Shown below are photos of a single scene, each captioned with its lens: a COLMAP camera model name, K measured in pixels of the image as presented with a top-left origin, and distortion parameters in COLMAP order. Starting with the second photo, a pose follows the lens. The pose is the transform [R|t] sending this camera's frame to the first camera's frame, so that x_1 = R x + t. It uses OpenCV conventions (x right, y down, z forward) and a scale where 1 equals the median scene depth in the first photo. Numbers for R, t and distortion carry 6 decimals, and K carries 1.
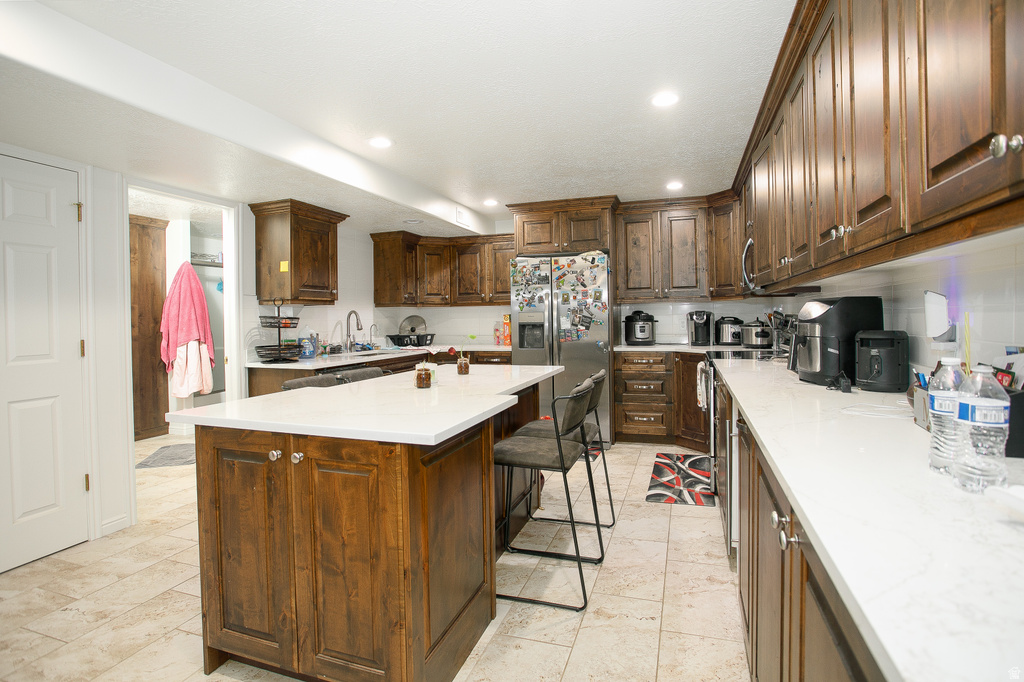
lens RADIAL K [[504.7, 0, 512.0], [0, 504.7, 341.0], [0, 0, 1]] dist [-0.060548, 0.029396]
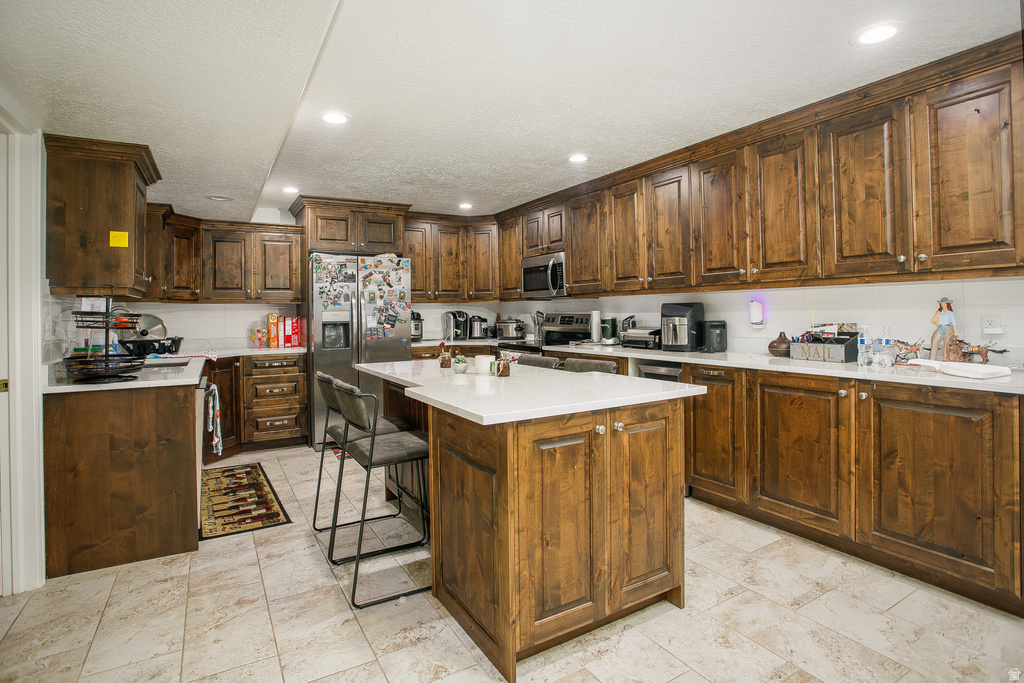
lens RADIAL K [[500.5, 0, 517.1], [0, 500.5, 326.7], [0, 0, 1]] dist [-0.063349, 0.025703]
pose [[0.648529, -0.014107, 0.761059, -0.472158], [0.038862, 0.999138, -0.014596, 0.000539], [-0.760198, 0.039042, 0.648518, 0.125684]]
